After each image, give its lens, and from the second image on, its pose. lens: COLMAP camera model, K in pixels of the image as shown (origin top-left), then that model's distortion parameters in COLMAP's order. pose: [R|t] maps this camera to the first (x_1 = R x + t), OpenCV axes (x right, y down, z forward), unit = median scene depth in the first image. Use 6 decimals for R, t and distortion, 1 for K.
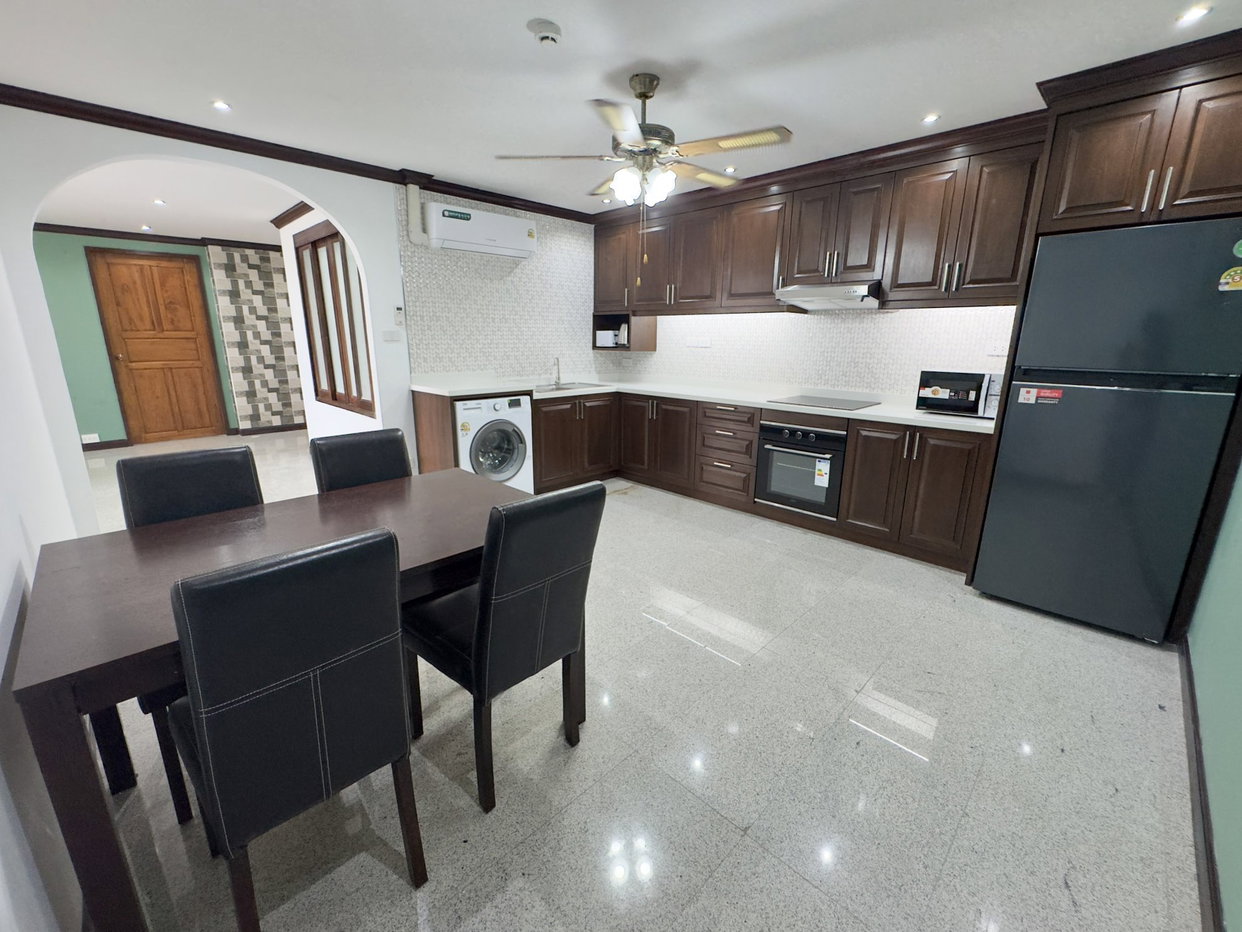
lens RADIAL K [[497.0, 0, 626.5], [0, 497.0, 459.5], [0, 0, 1]] dist [-0.004142, 0.000534]
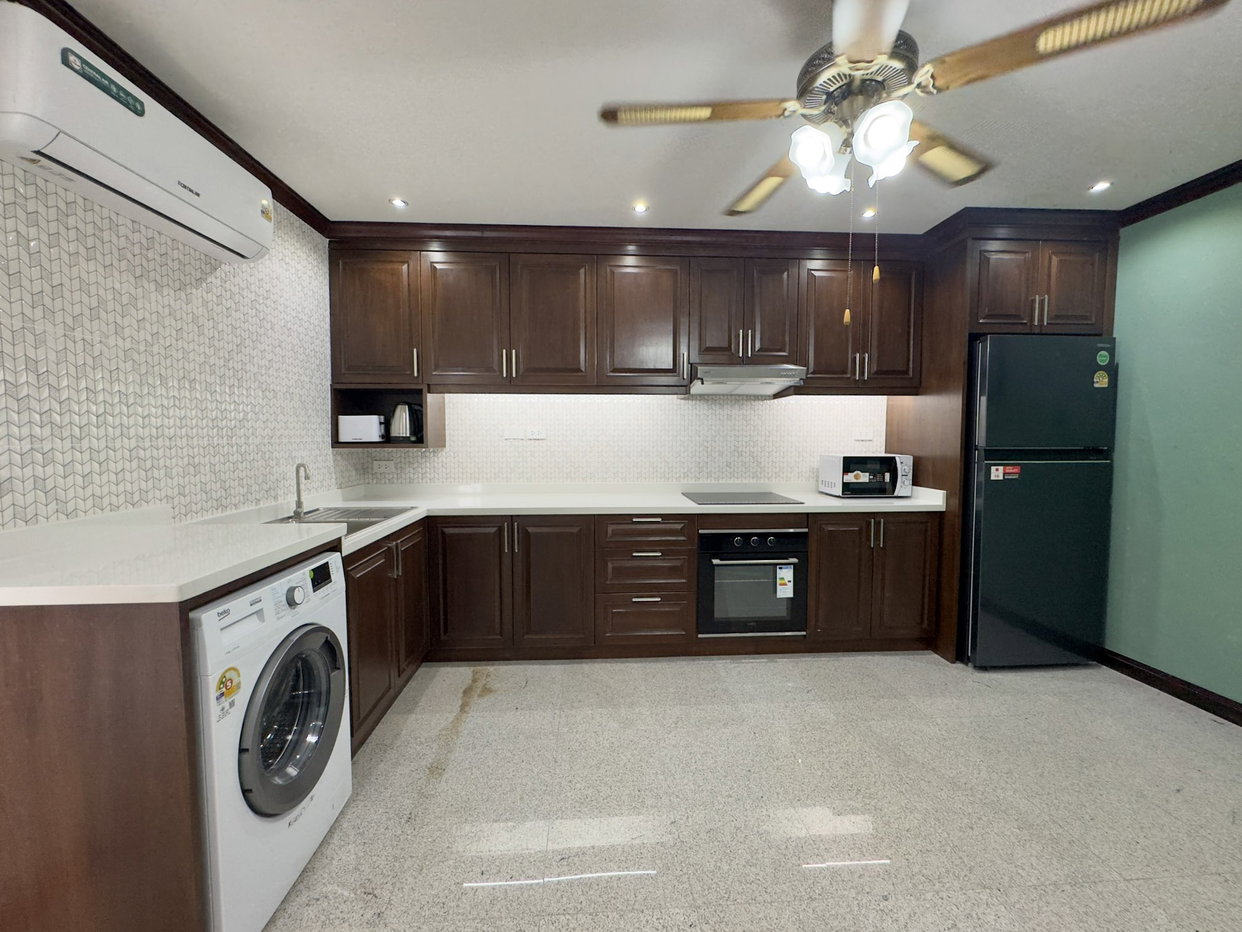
lens RADIAL K [[497.0, 0, 617.4], [0, 497.0, 464.0], [0, 0, 1]] dist [-0.004142, 0.000534]
pose [[0.675478, -0.050868, 0.735624, -0.376263], [0.180528, 0.978666, -0.098094, -0.126458], [-0.714940, 0.199061, 0.670250, 0.564268]]
